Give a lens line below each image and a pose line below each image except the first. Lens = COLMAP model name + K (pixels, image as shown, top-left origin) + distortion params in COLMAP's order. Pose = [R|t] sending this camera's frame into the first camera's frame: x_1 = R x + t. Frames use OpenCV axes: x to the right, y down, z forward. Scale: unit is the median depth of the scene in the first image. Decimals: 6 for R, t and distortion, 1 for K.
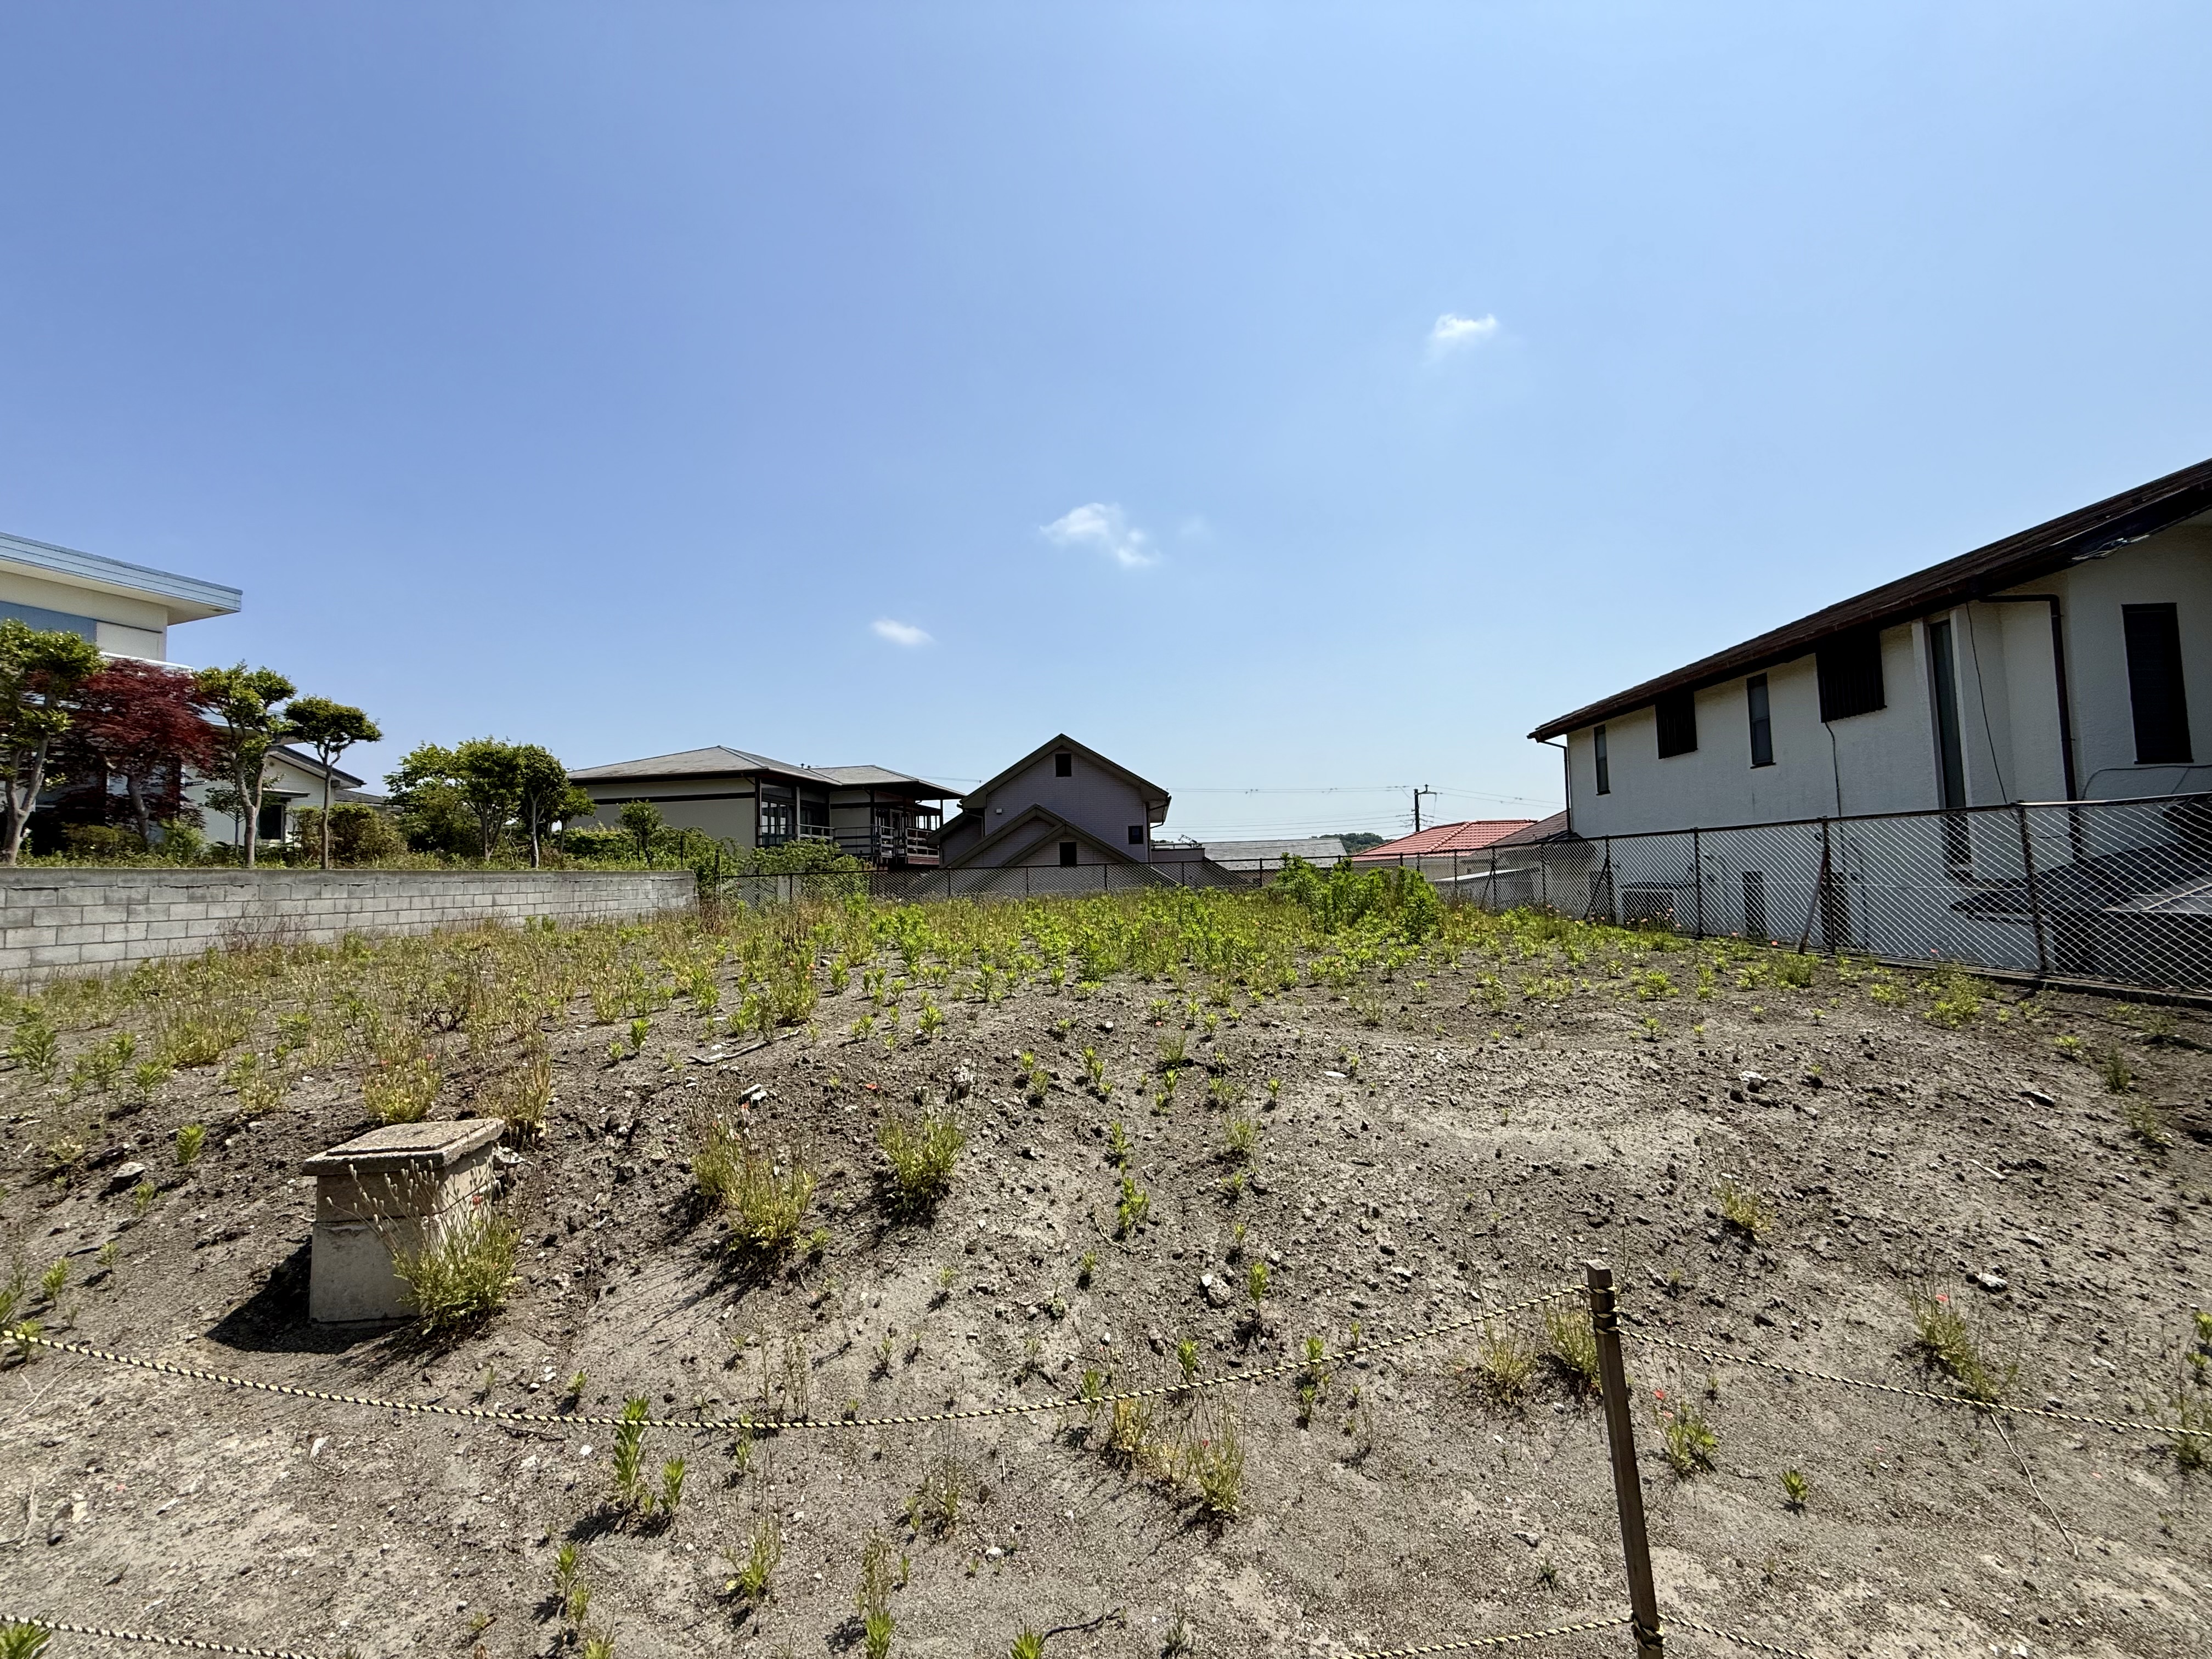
lens RADIAL K [[881.0, 0, 1106.0], [0, 881.0, 829.5], [0, 0, 1]] dist [0.002125, 0.000234]
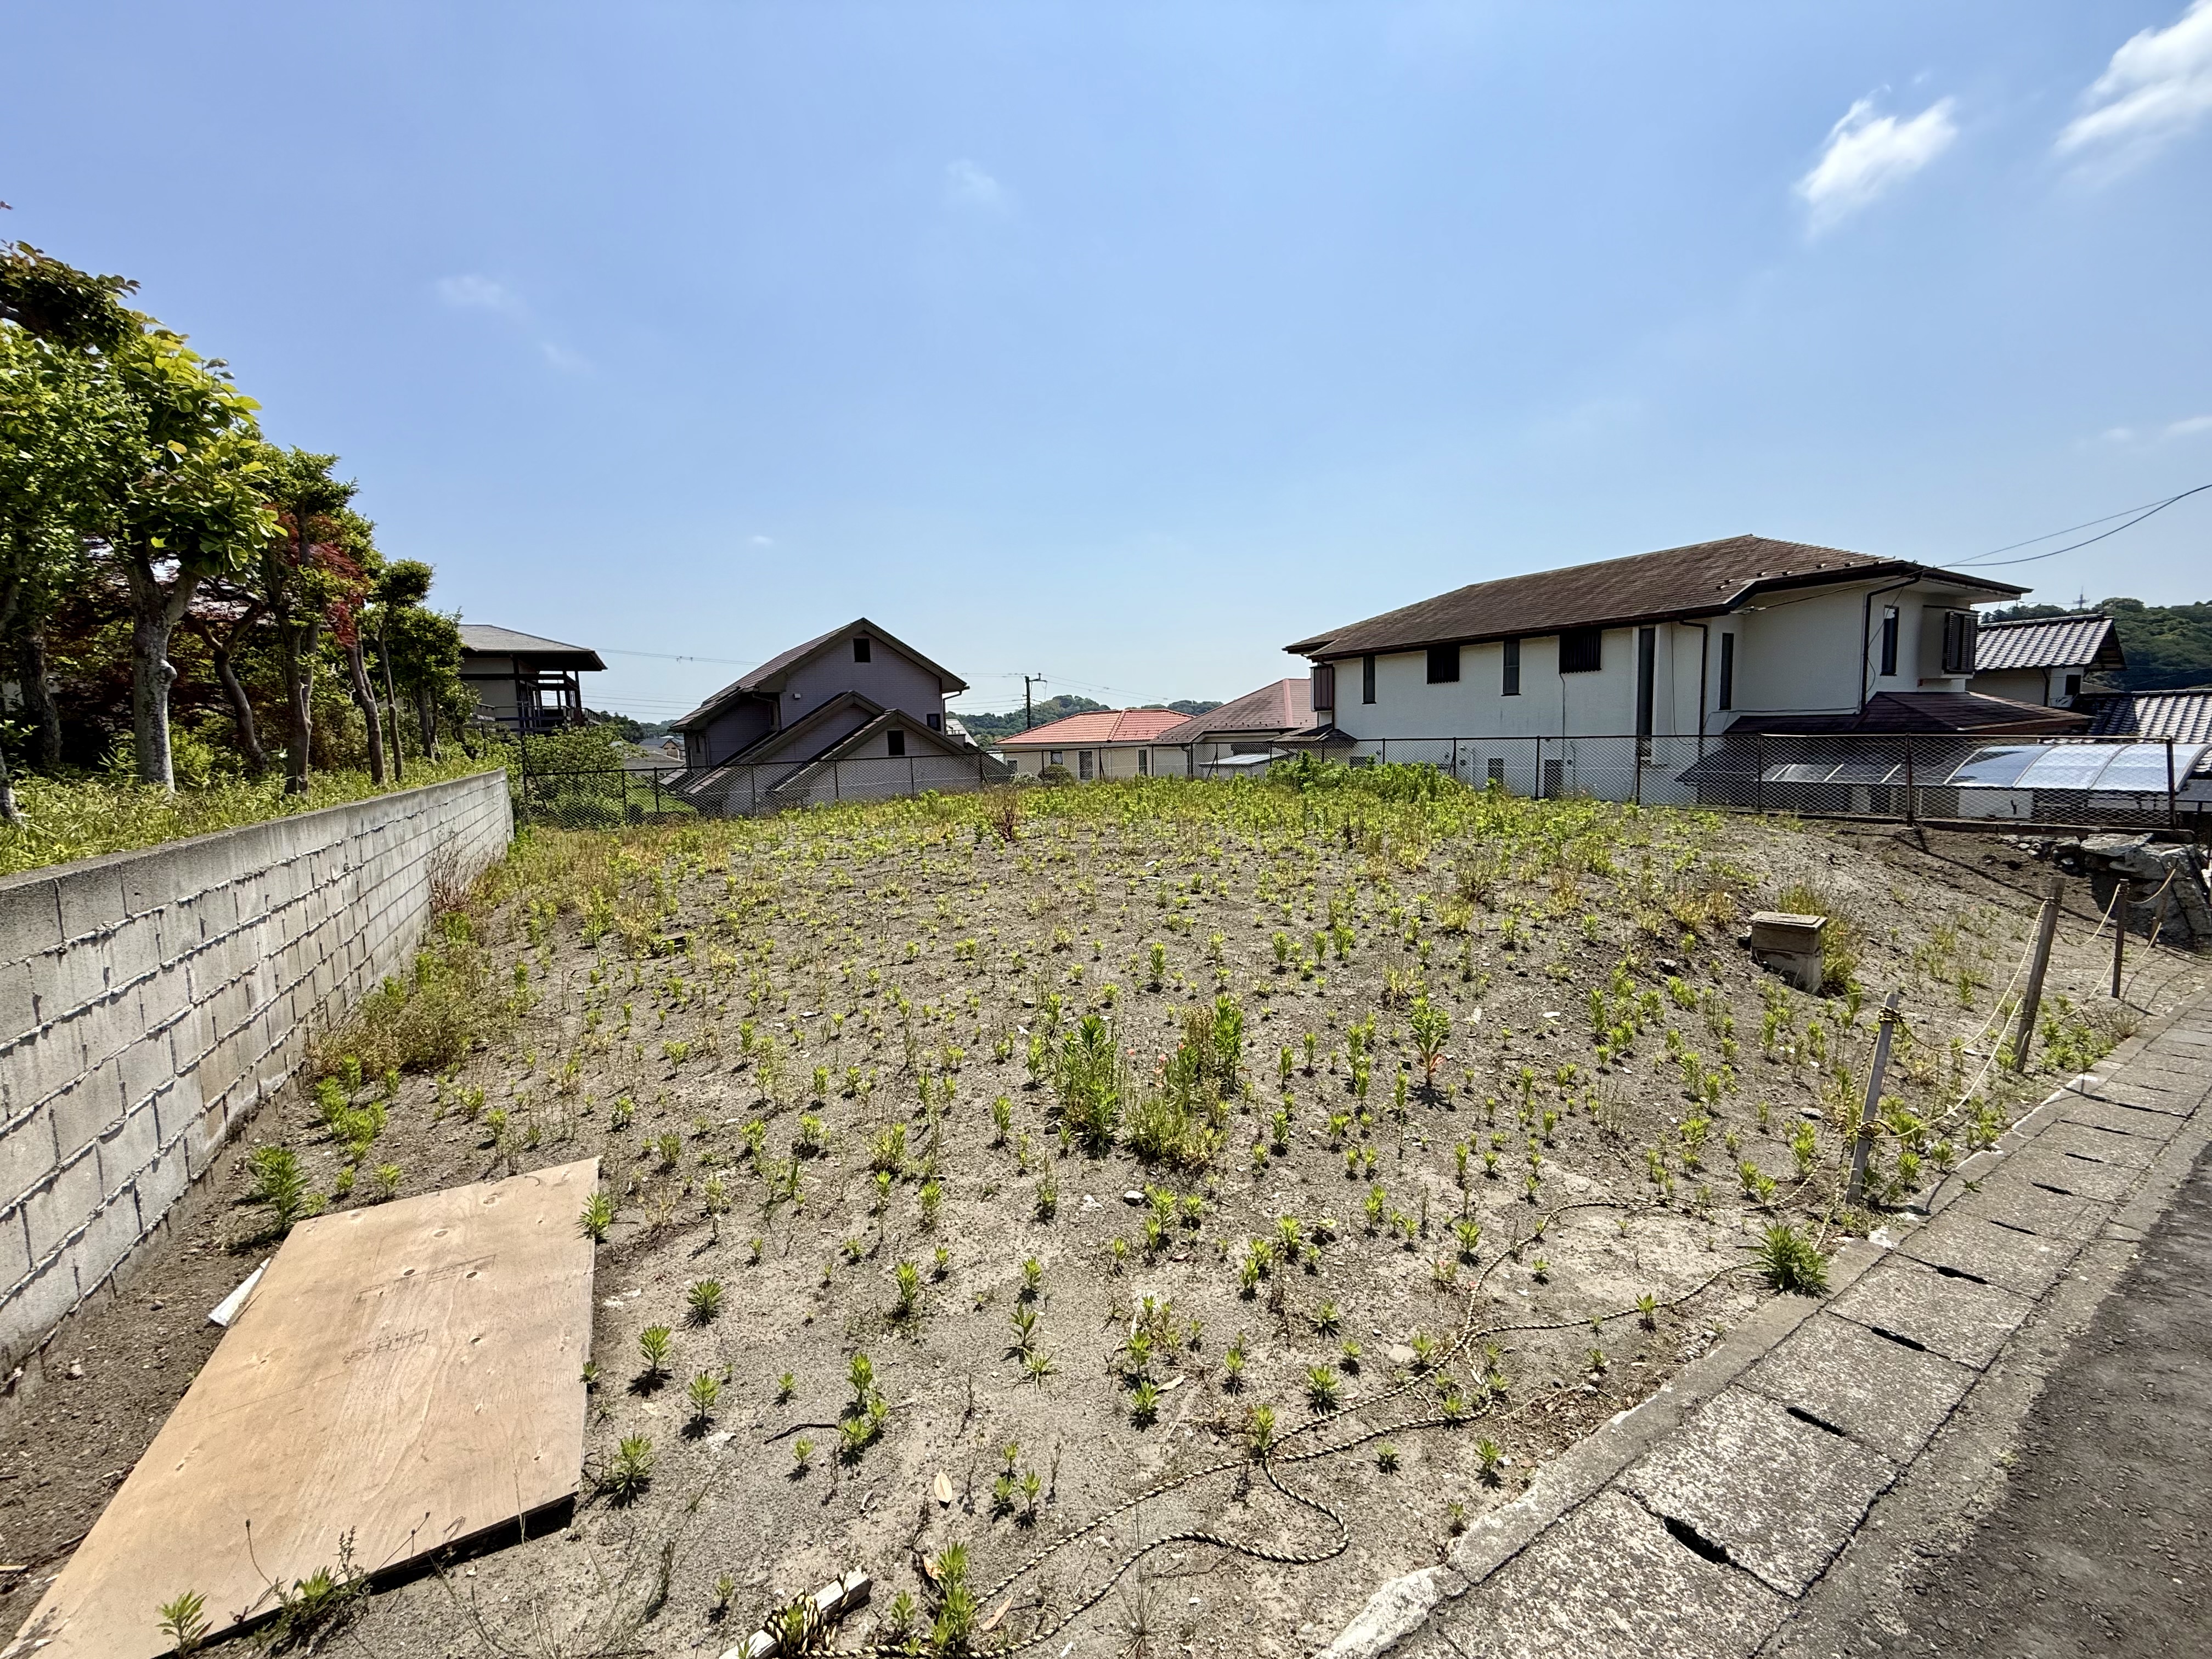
lens RADIAL K [[881.0, 0, 1106.0], [0, 881.0, 829.5], [0, 0, 1]] dist [0.002125, 0.000234]
pose [[0.837929, -0.057572, 0.542734, -0.810766], [-0.020531, 0.990392, 0.136756, -0.032547], [-0.545393, -0.125735, 0.828696, 0.007782]]
